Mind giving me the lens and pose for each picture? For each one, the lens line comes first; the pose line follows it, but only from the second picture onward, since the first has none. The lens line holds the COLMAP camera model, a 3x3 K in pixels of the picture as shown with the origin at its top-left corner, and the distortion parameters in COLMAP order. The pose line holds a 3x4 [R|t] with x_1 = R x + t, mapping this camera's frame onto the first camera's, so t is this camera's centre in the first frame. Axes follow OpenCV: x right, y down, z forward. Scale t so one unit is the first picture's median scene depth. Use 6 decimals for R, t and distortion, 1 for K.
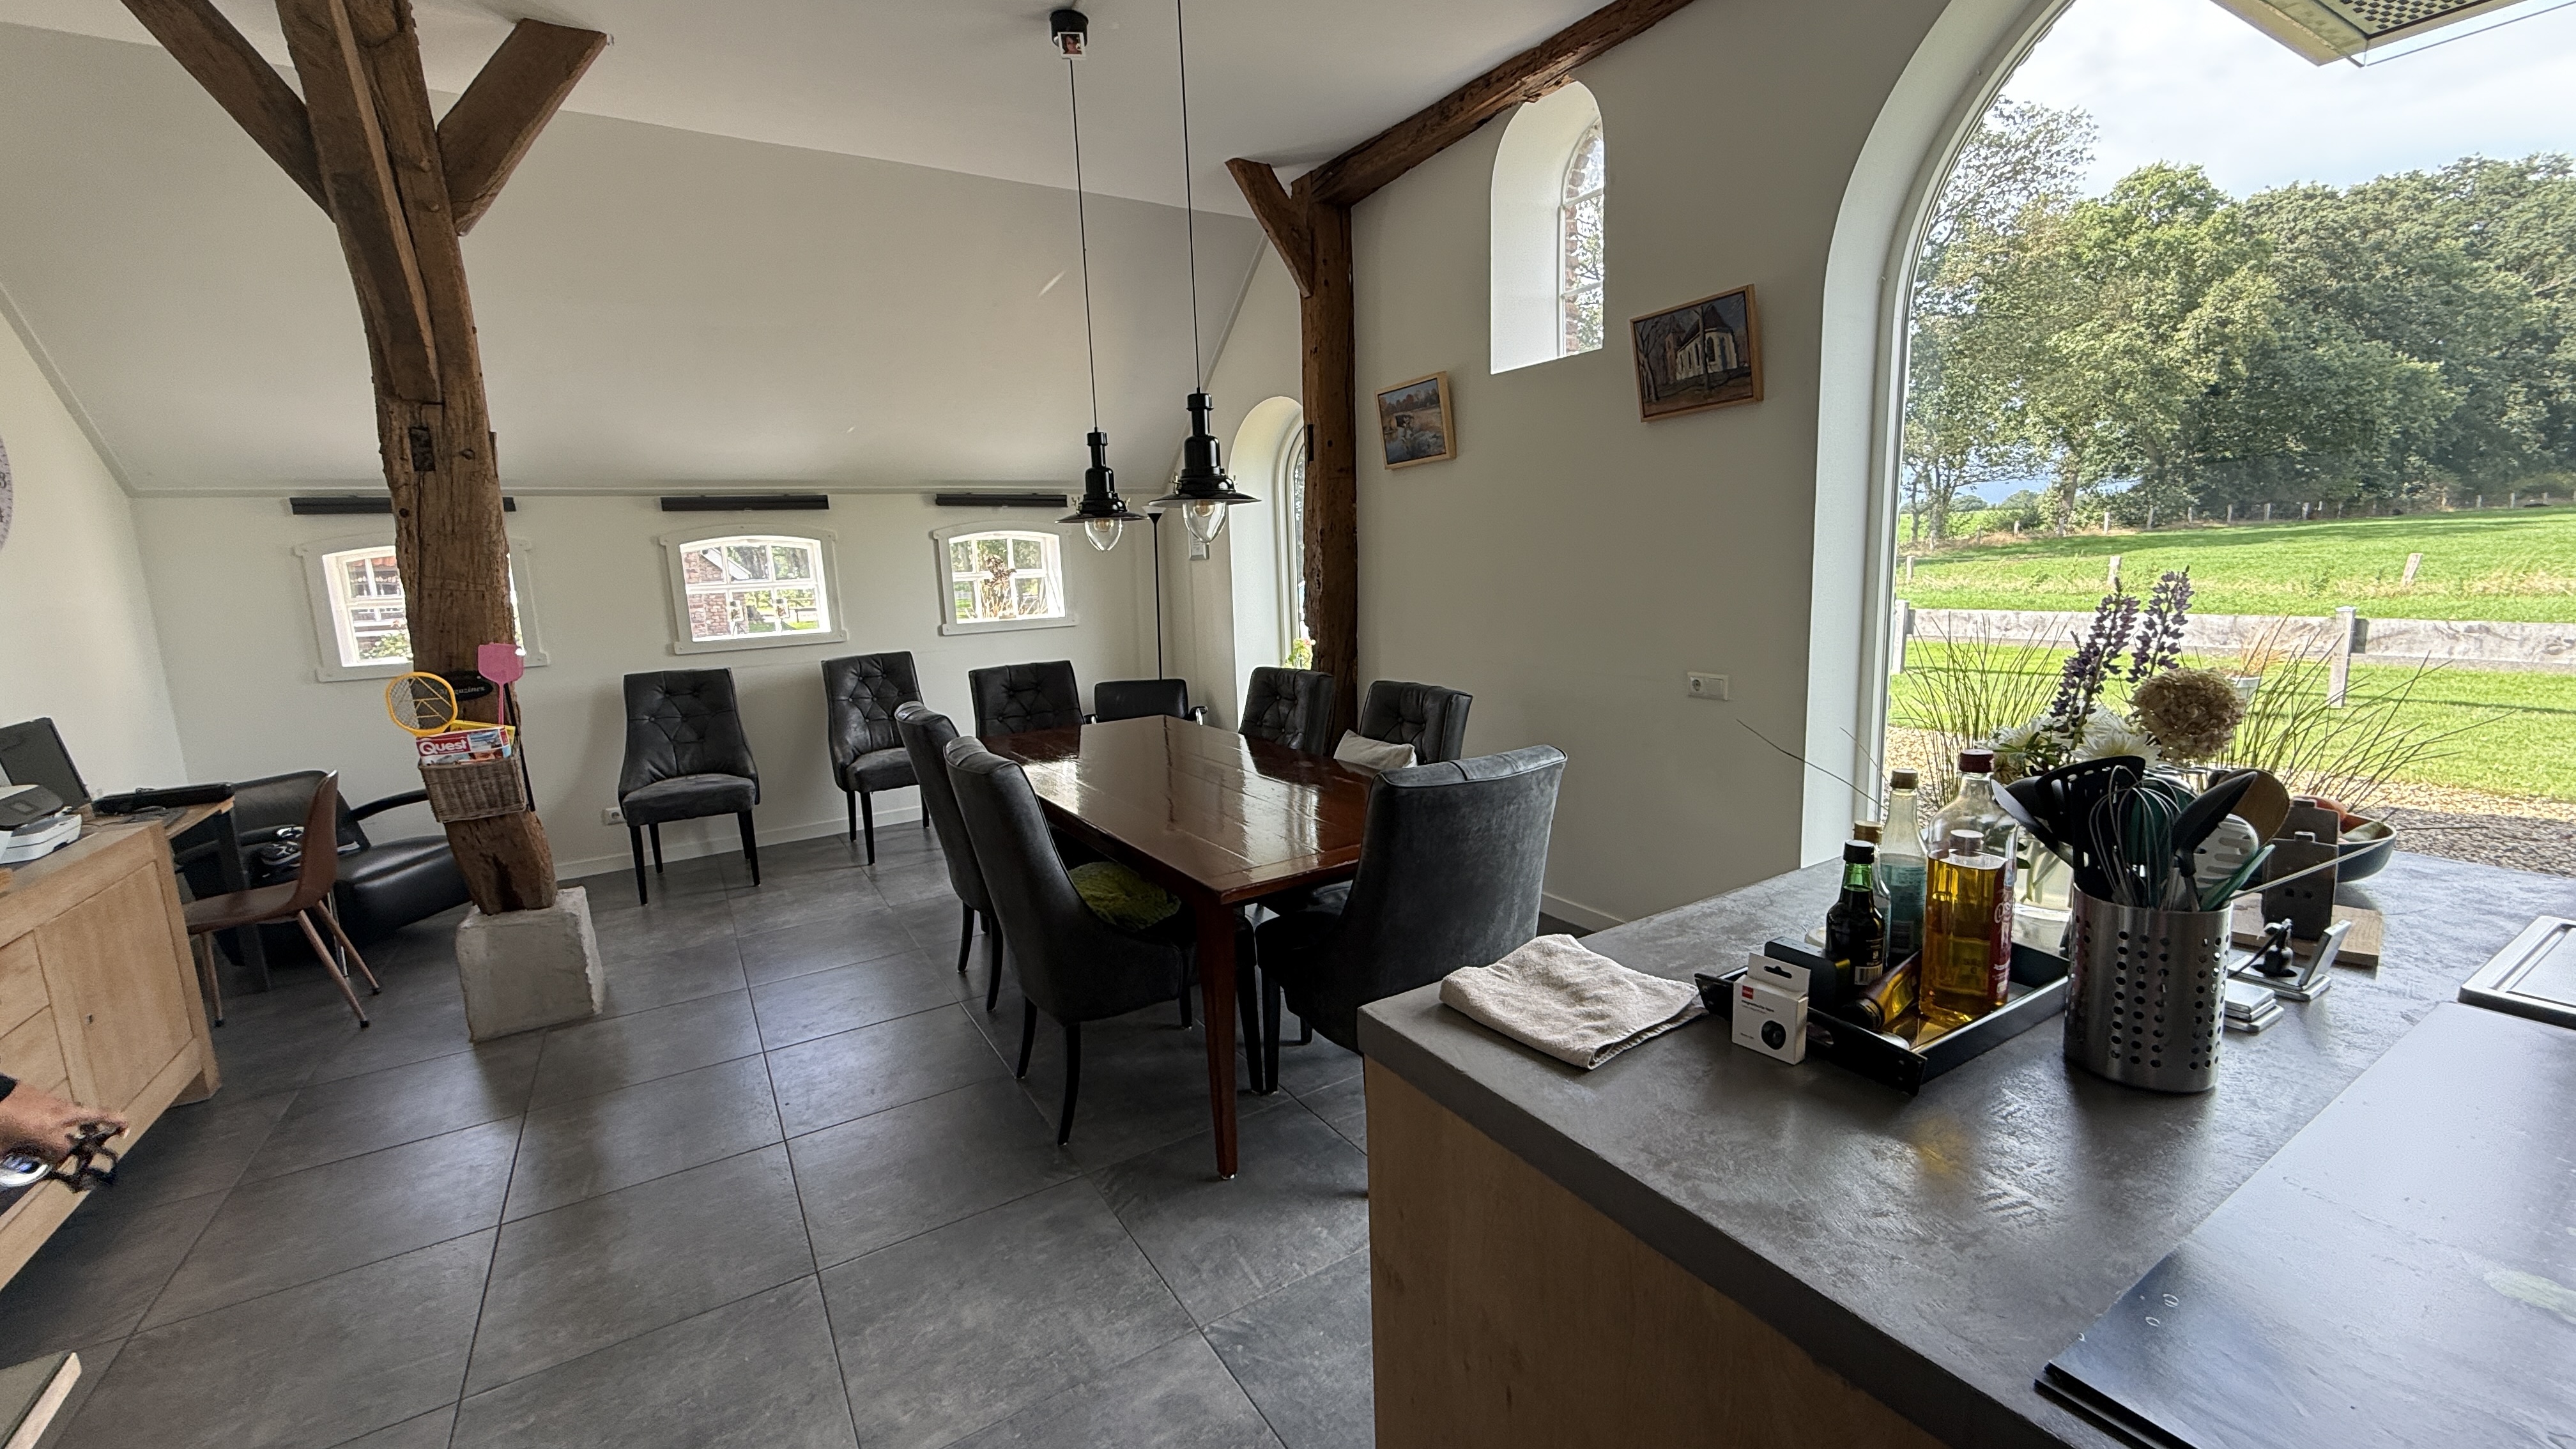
lens RADIAL K [[1028.7, 0, 1280.3], [0, 1028.7, 722.8], [0, 0, 1]] dist [-0.000128, 0.000055]
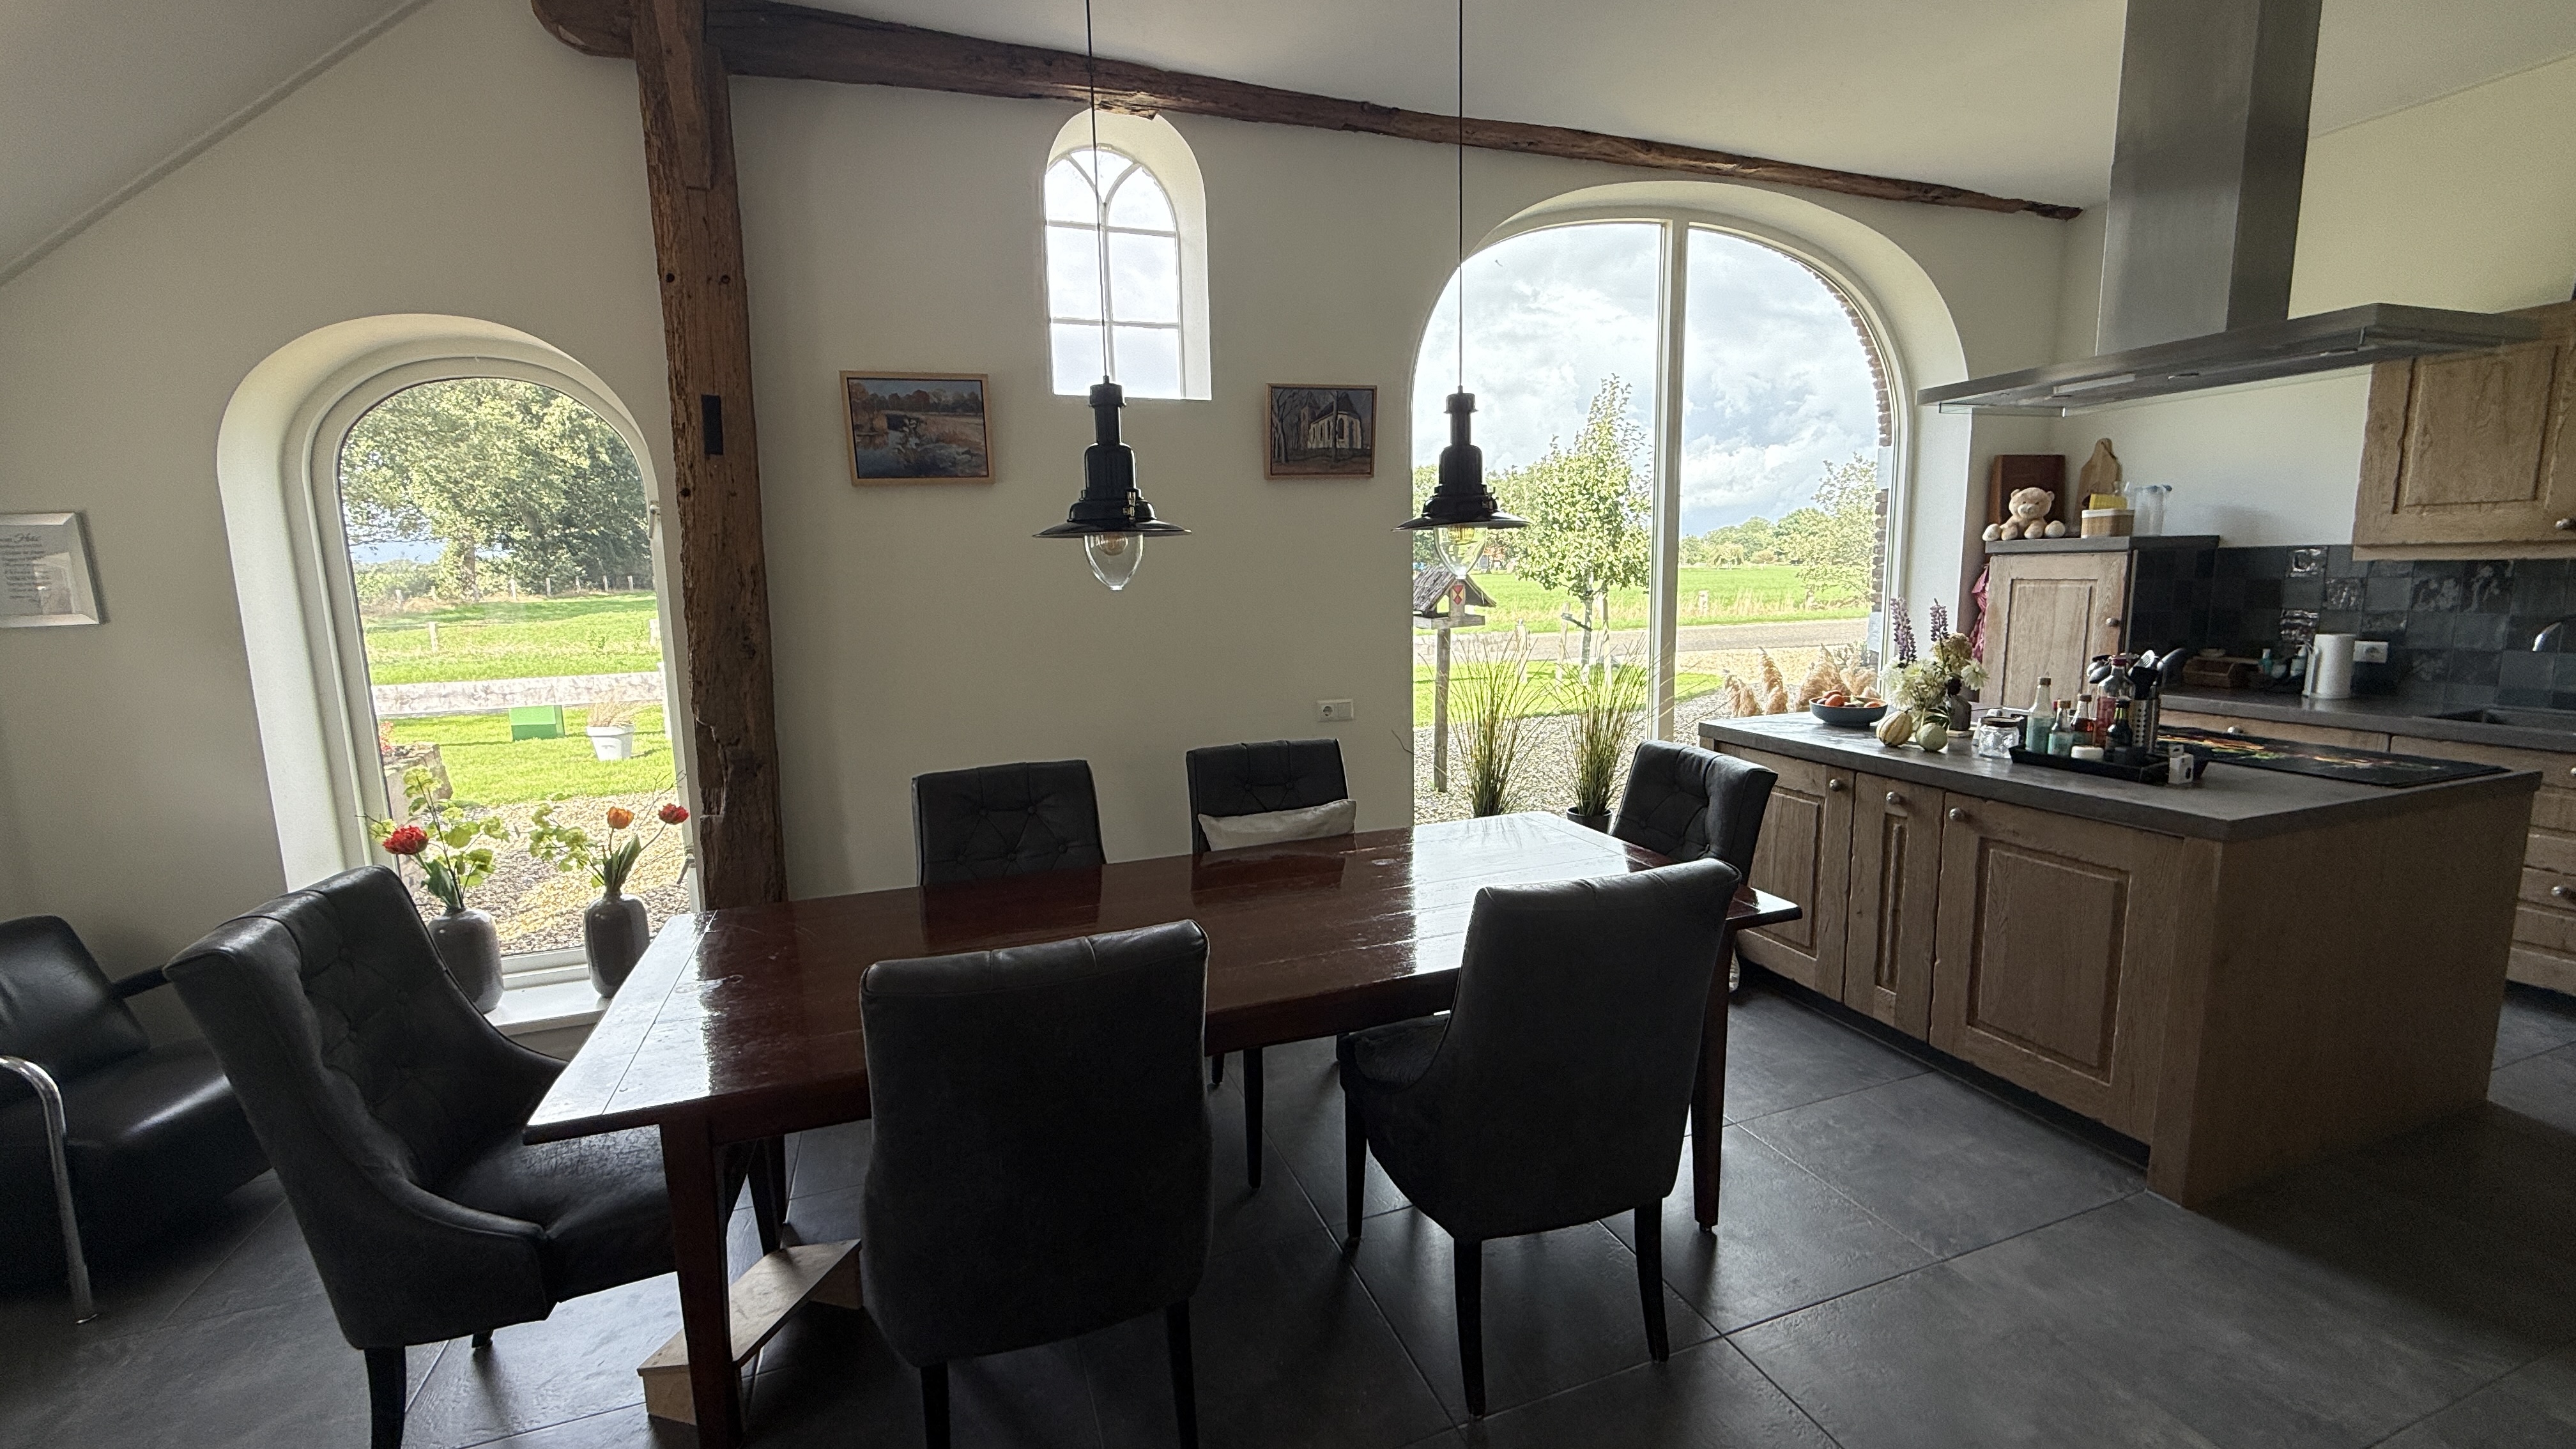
lens RADIAL K [[1028.7, 0, 1280.0], [0, 1028.7, 724.9], [0, 0, 1]] dist [-0.000128, 0.000055]
pose [[0.205529, -0.110327, 0.972412, -0.569363], [0.170975, 0.982392, 0.075322, -0.090645], [-0.963600, 0.150778, 0.220773, 0.612128]]
